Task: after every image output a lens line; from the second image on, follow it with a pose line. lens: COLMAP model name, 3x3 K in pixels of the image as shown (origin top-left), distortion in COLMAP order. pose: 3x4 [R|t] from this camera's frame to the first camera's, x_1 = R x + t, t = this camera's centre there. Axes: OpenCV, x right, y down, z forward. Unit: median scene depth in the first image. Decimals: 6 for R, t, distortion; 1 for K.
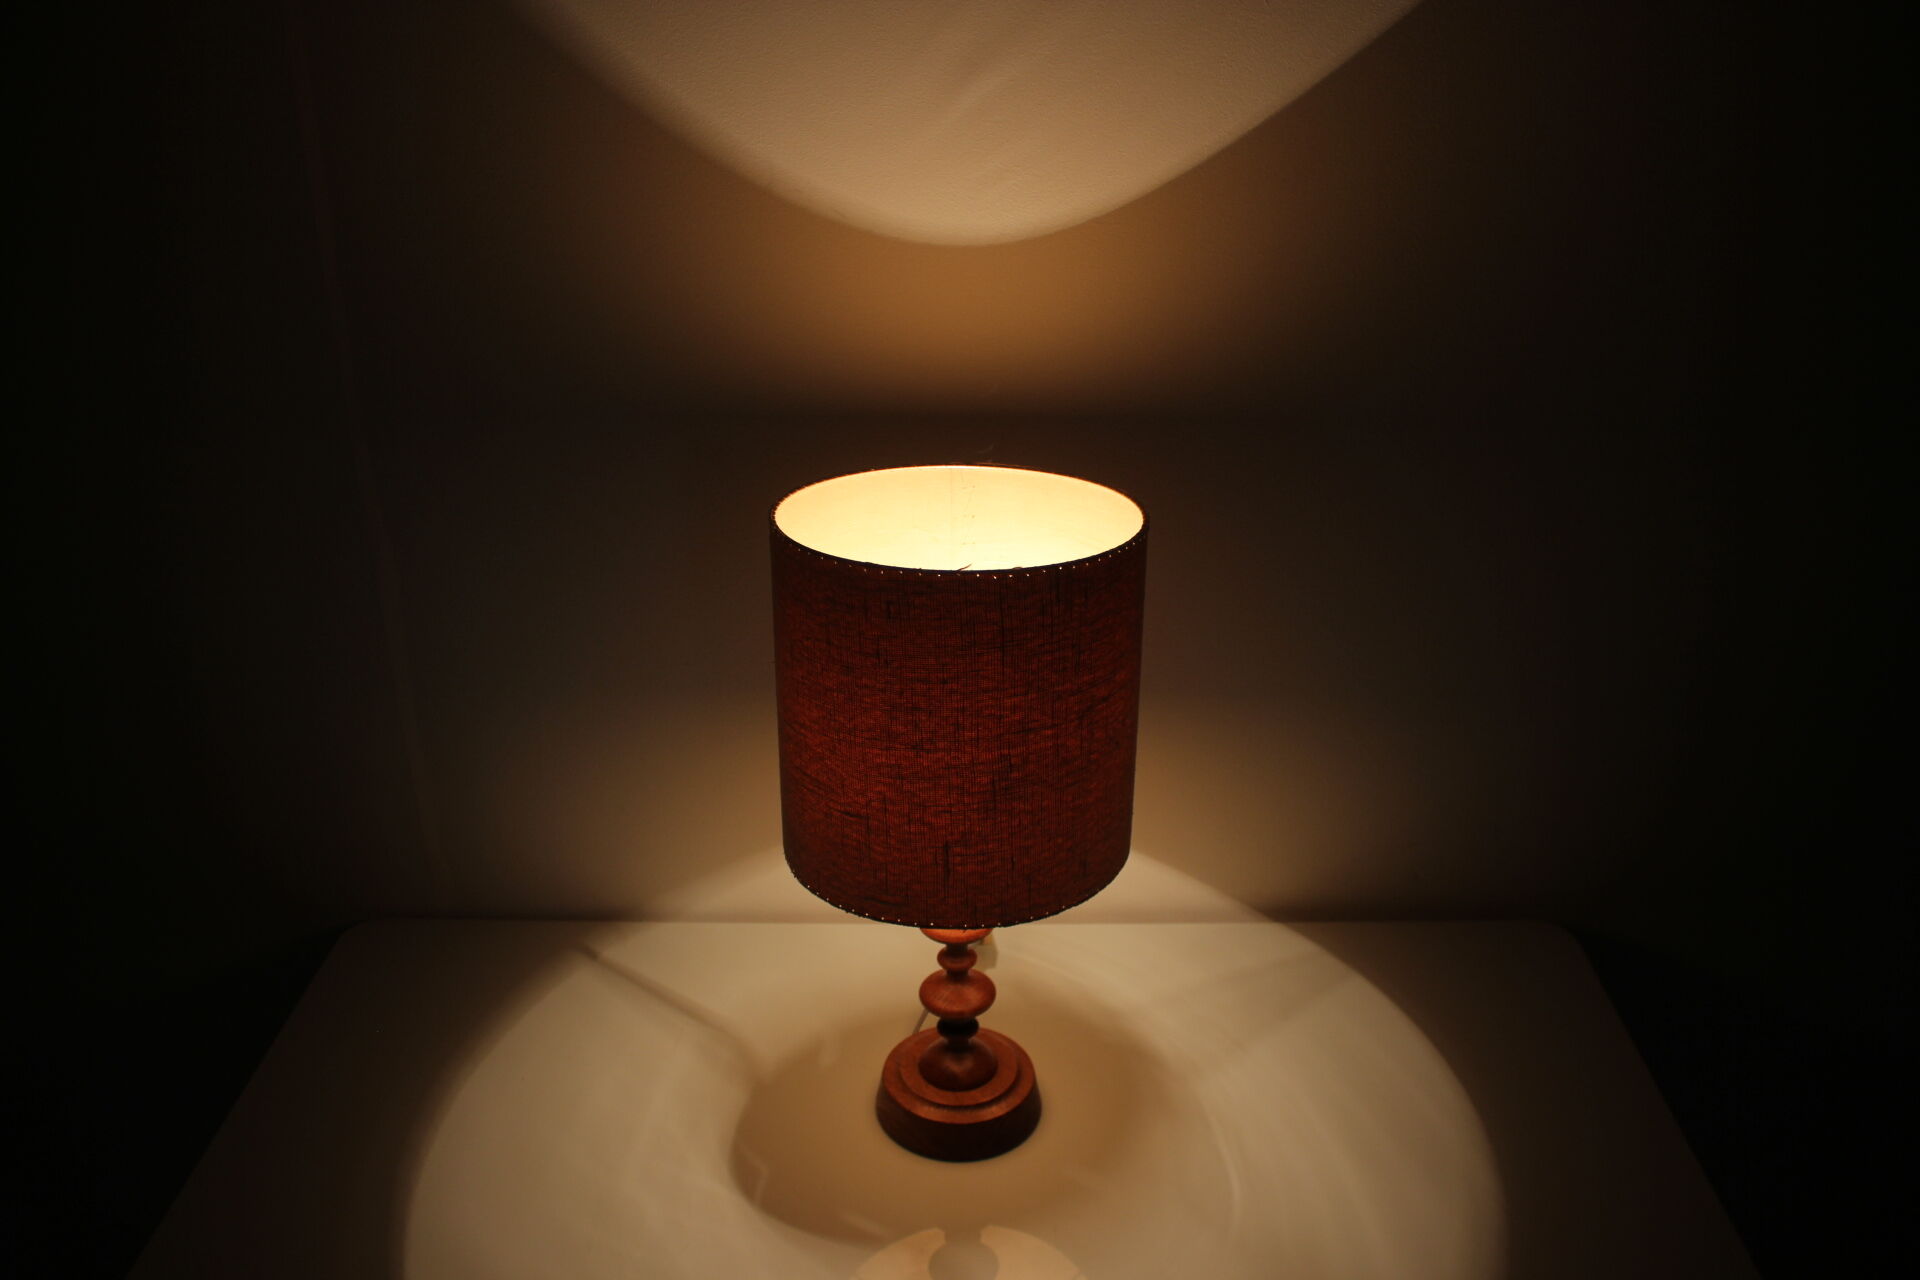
lens RADIAL K [[1549.5, 0, 950.8], [0, 1549.5, 640.1], [0, 0, 1]] dist [-0.104771, 0.003411]
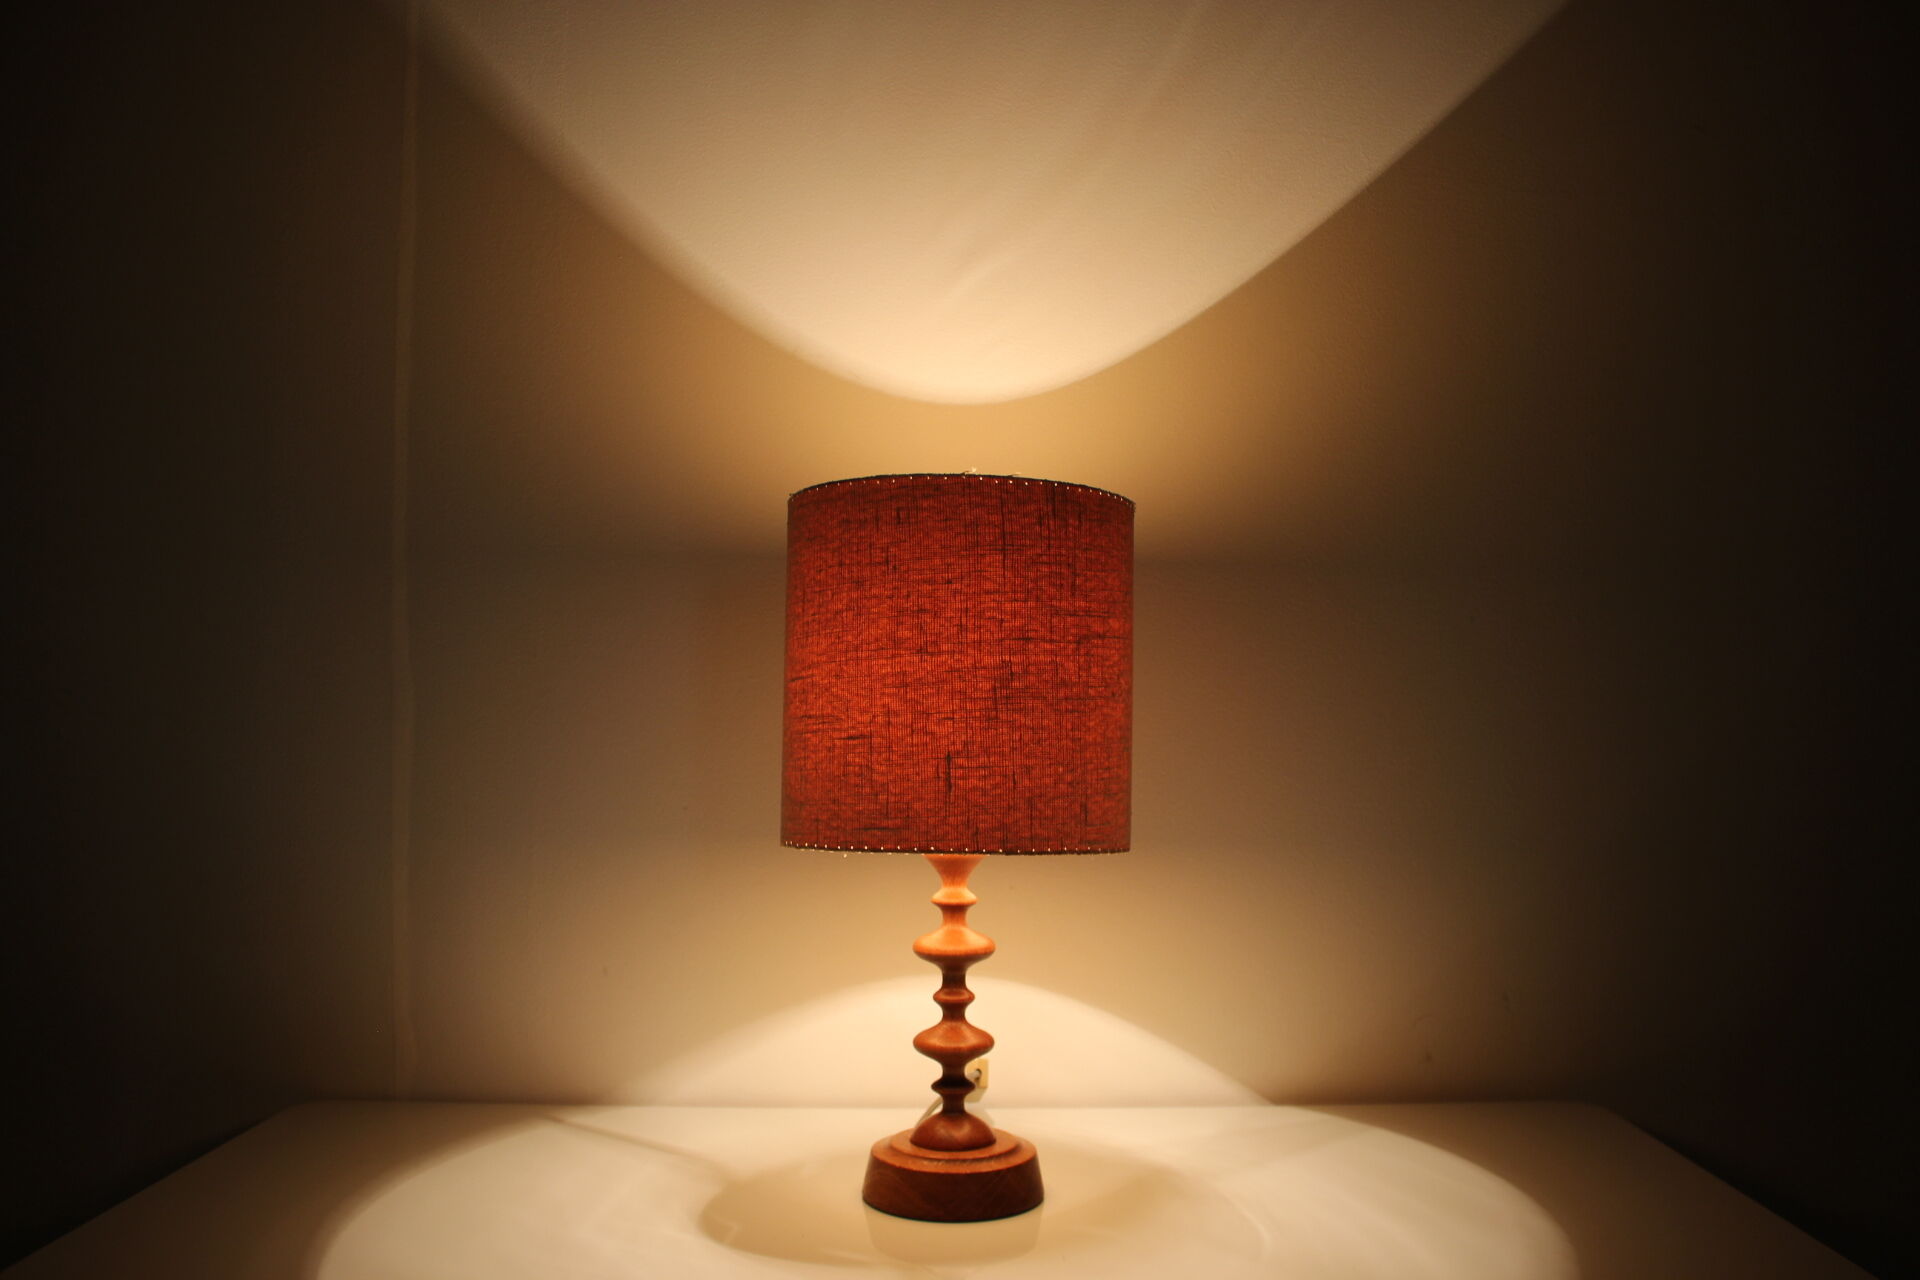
lens RADIAL K [[1549.5, 0, 962.8], [0, 1549.5, 639.5], [0, 0, 1]] dist [-0.104771, 0.003411]
pose [[0.999714, 0.014381, 0.019082, -0.013990], [-0.004597, 0.899431, -0.437039, 0.511028], [-0.023448, 0.436826, 0.899240, 0.058883]]
